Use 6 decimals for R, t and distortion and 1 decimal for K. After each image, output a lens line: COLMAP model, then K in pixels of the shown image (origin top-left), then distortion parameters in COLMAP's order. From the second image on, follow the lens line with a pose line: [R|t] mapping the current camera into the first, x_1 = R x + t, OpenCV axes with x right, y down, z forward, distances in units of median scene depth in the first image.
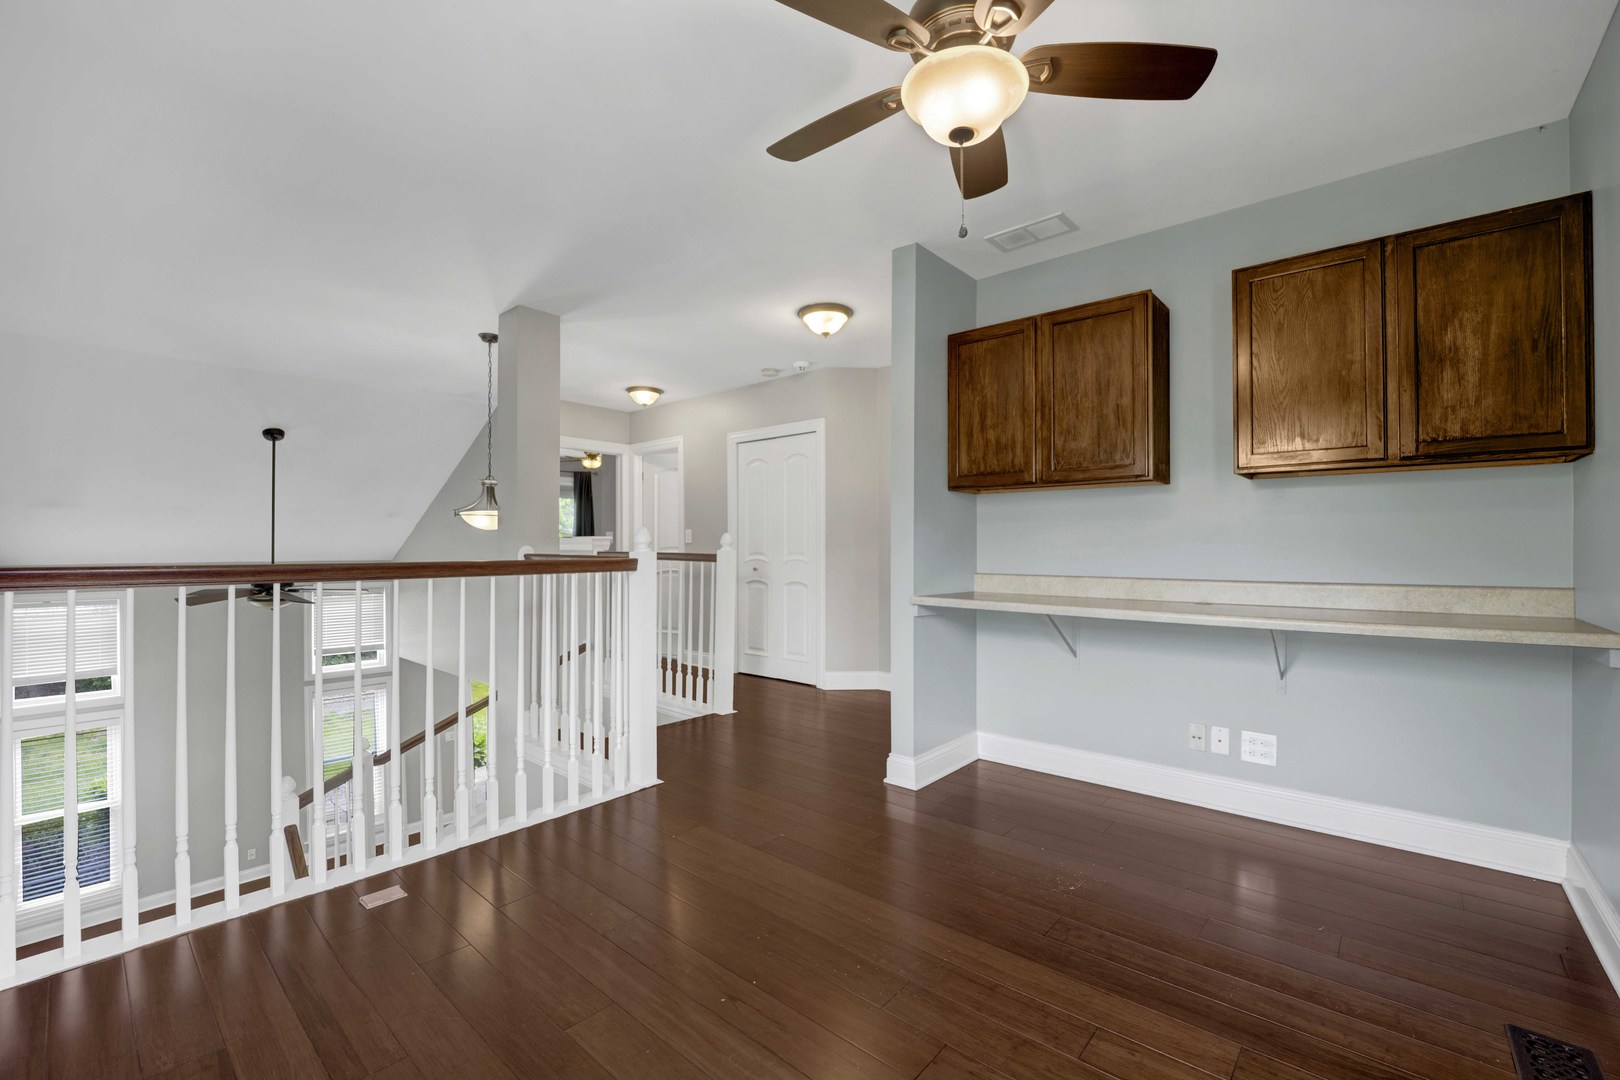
lens RADIAL K [[665.5, 0, 809.9], [0, 665.5, 545.0], [0, 0, 1]] dist [-0.022311, -0.000138]
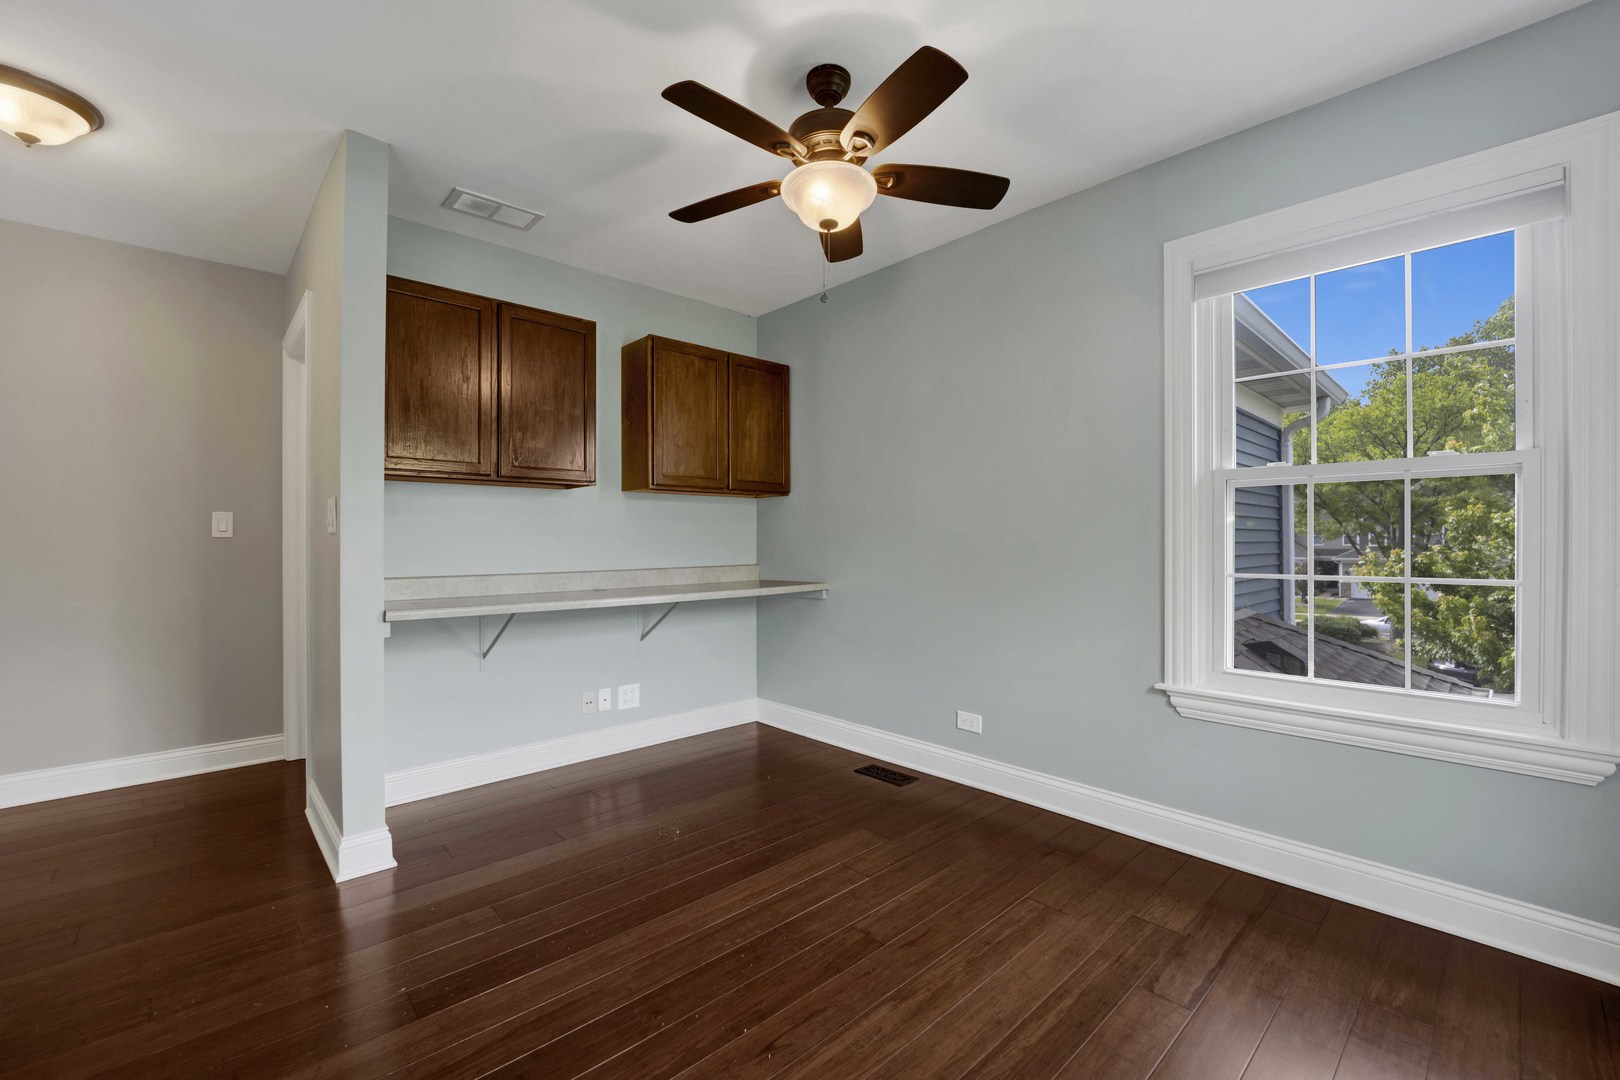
lens RADIAL K [[669.5, 0, 807.8], [0, 669.5, 534.0], [0, 0, 1]] dist [-0.024581, -0.000182]
pose [[0.105824, 0.007427, 0.994357, -0.713585], [-0.000451, 0.999972, -0.007421, -0.006860], [-0.994385, 0.000337, 0.105825, 0.591608]]
